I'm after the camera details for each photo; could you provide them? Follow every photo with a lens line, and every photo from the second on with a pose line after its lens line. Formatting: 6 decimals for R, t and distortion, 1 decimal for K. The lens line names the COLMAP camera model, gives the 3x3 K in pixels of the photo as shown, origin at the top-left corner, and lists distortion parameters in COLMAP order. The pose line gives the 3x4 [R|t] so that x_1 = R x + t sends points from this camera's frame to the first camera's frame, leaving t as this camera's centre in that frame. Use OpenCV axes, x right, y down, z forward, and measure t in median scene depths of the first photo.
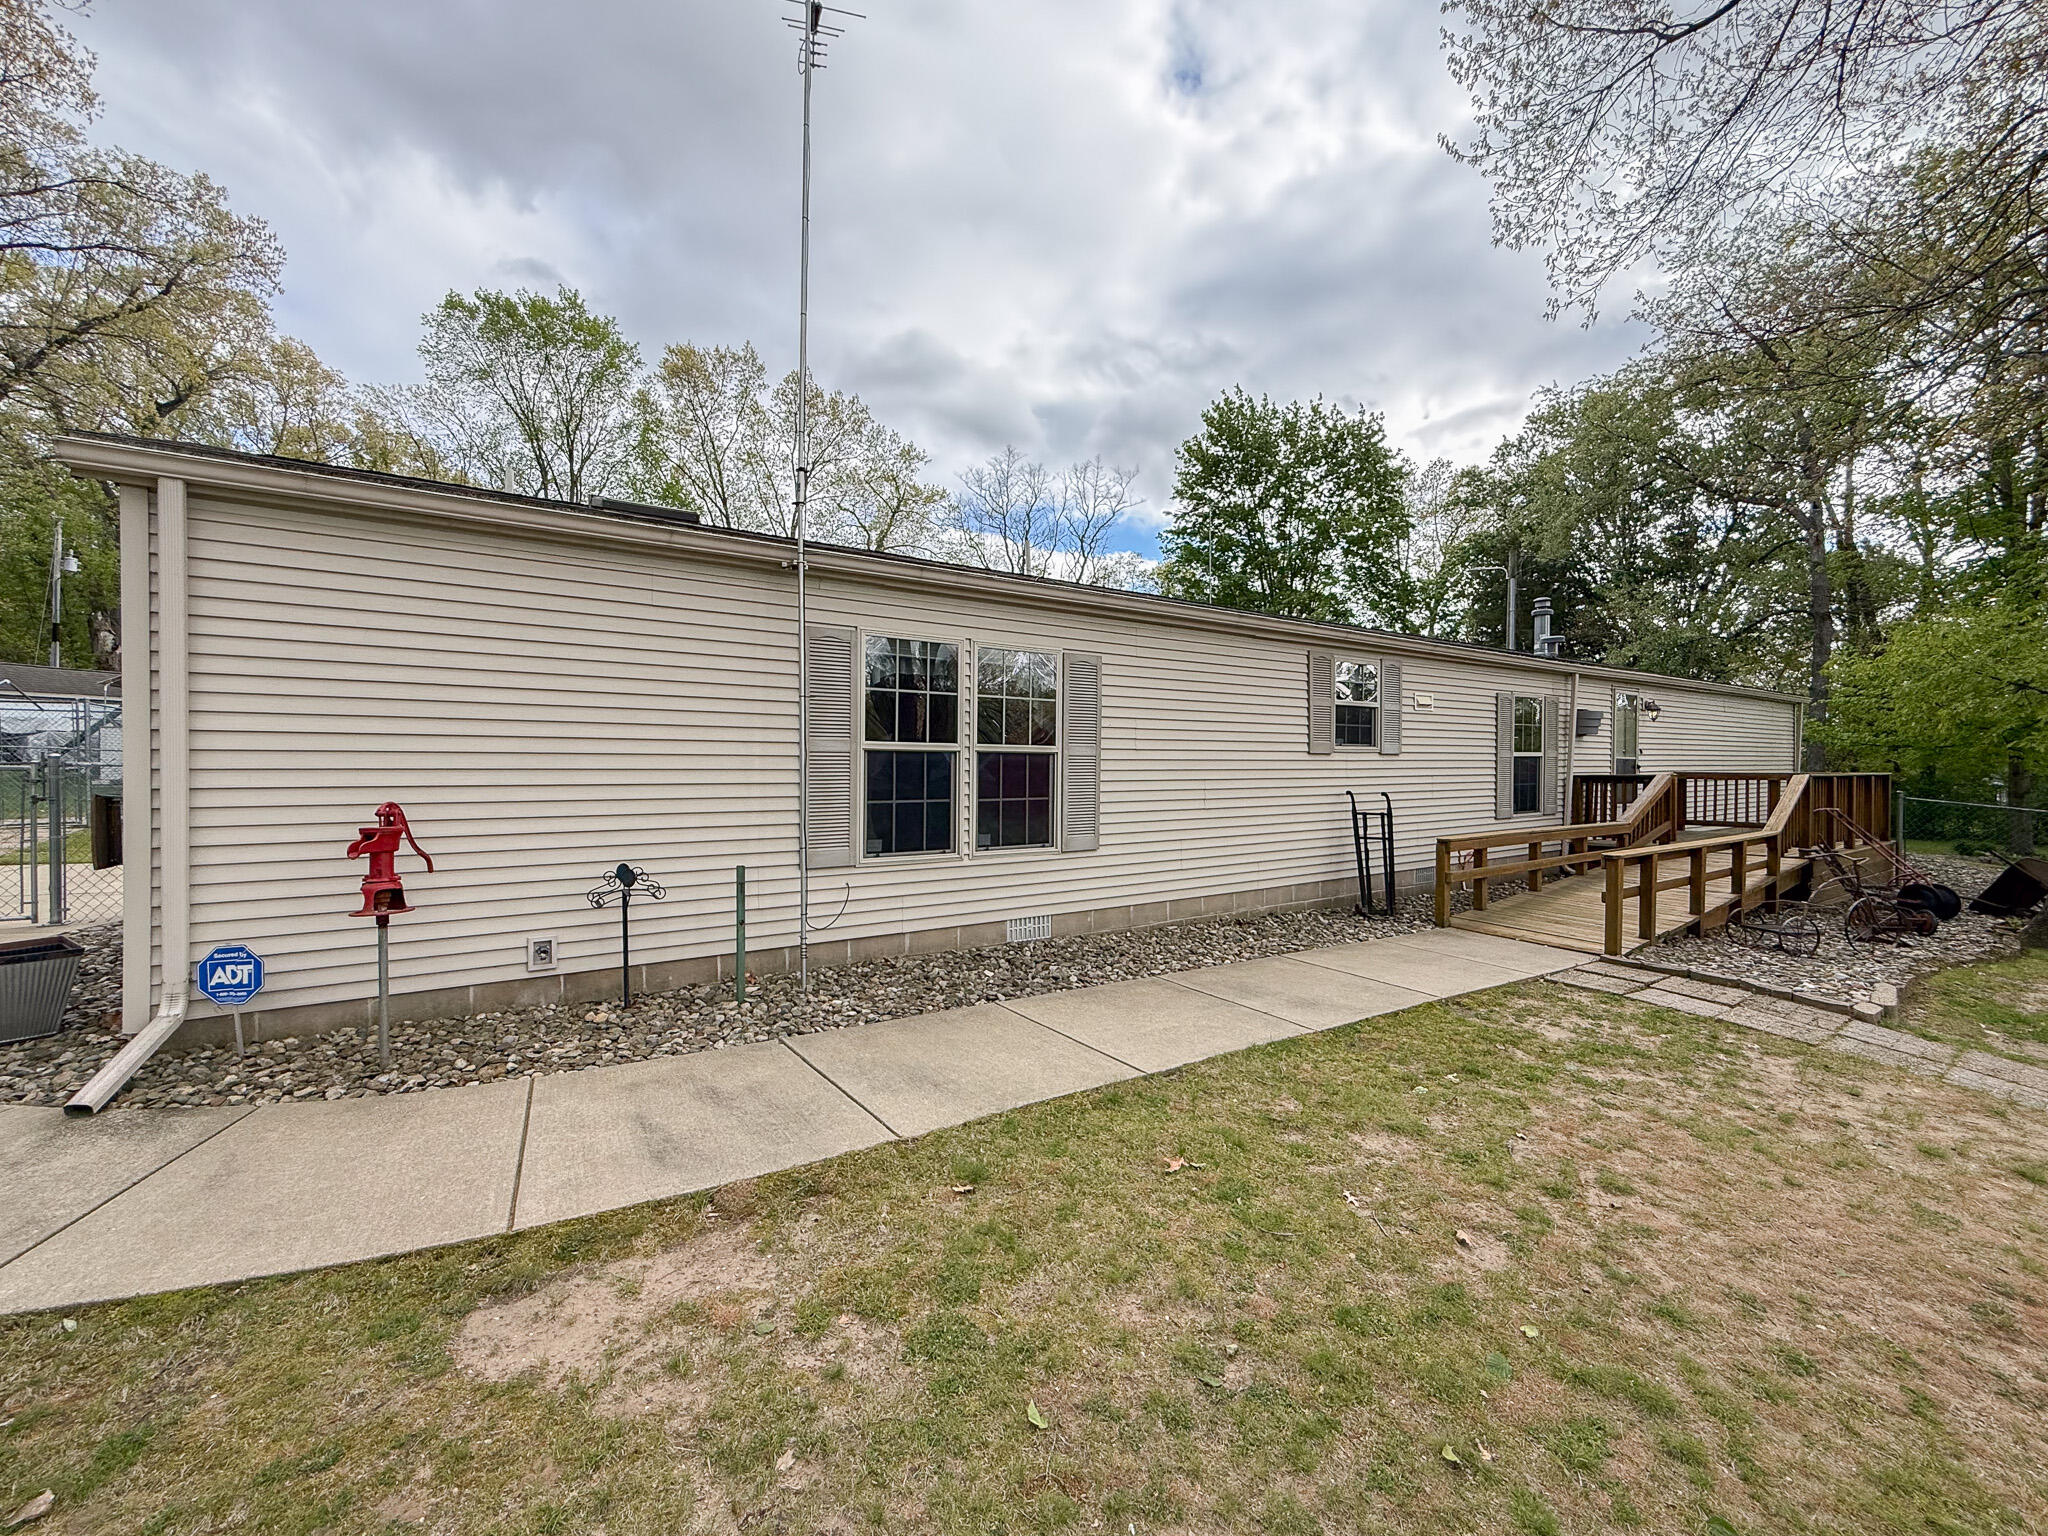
lens RADIAL K [[816.7, 0, 1017.9], [0, 816.7, 769.7], [0, 0, 1]] dist [0.001280, -0.000282]
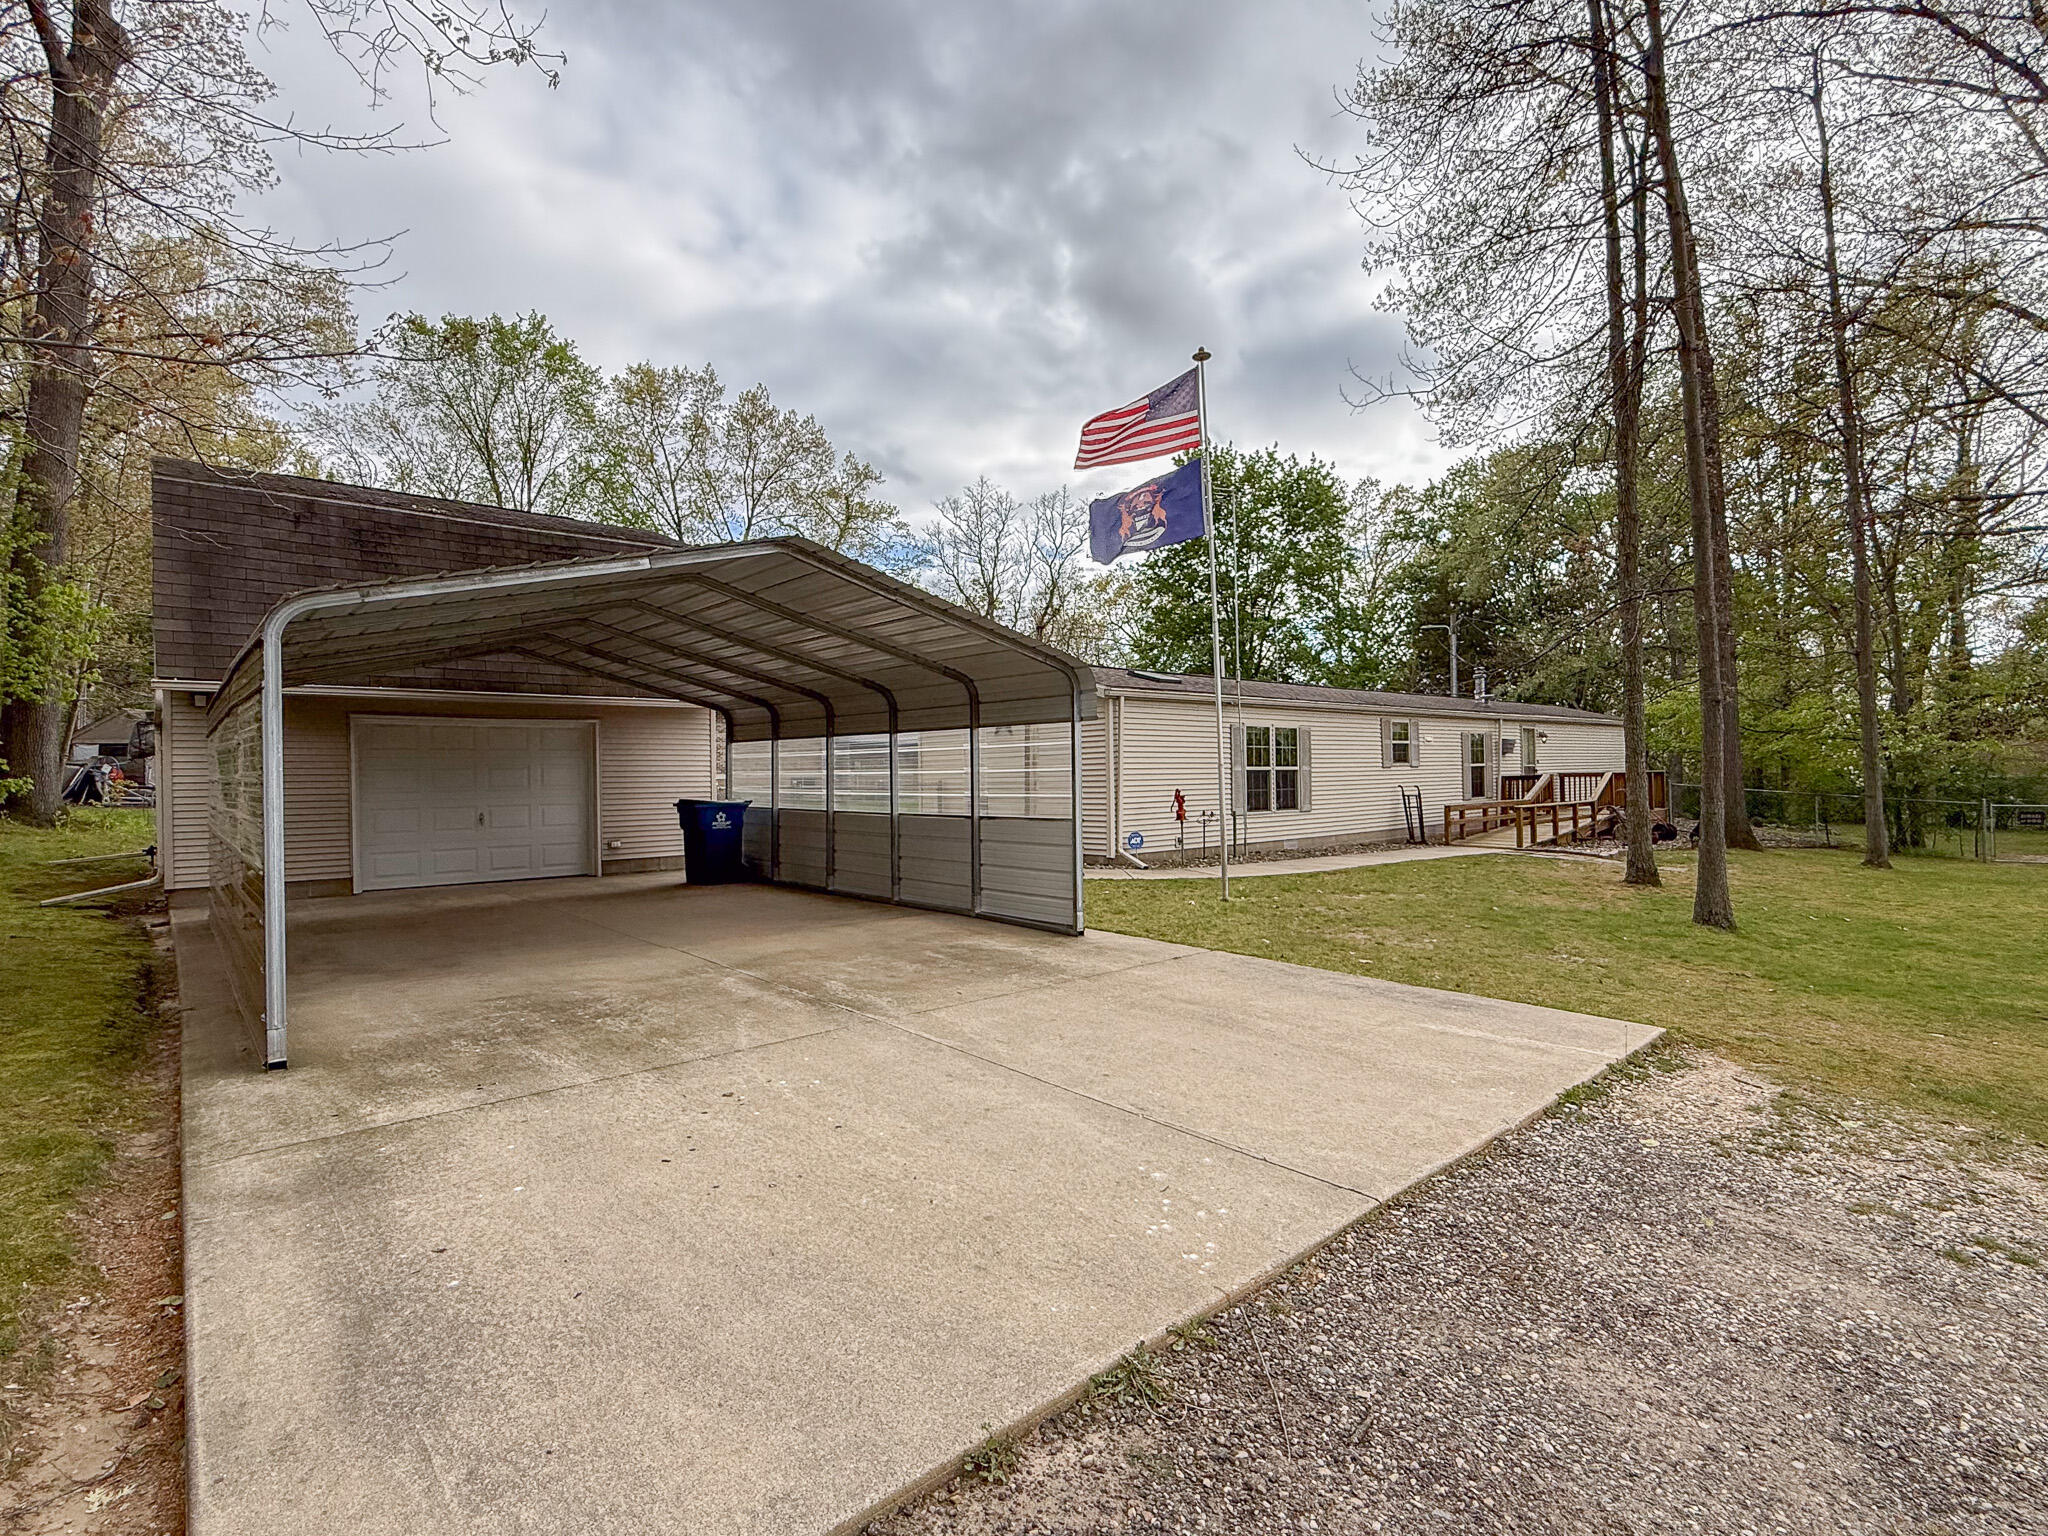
lens RADIAL K [[948.7, 0, 1018.5], [0, 948.7, 777.5], [0, 0, 1]] dist [0.001446, -0.000916]
pose [[0.991413, -0.025843, 0.128185, -0.589307], [0.028021, 0.999492, -0.015216, 0.011035], [-0.127727, 0.018677, 0.991634, -0.858657]]
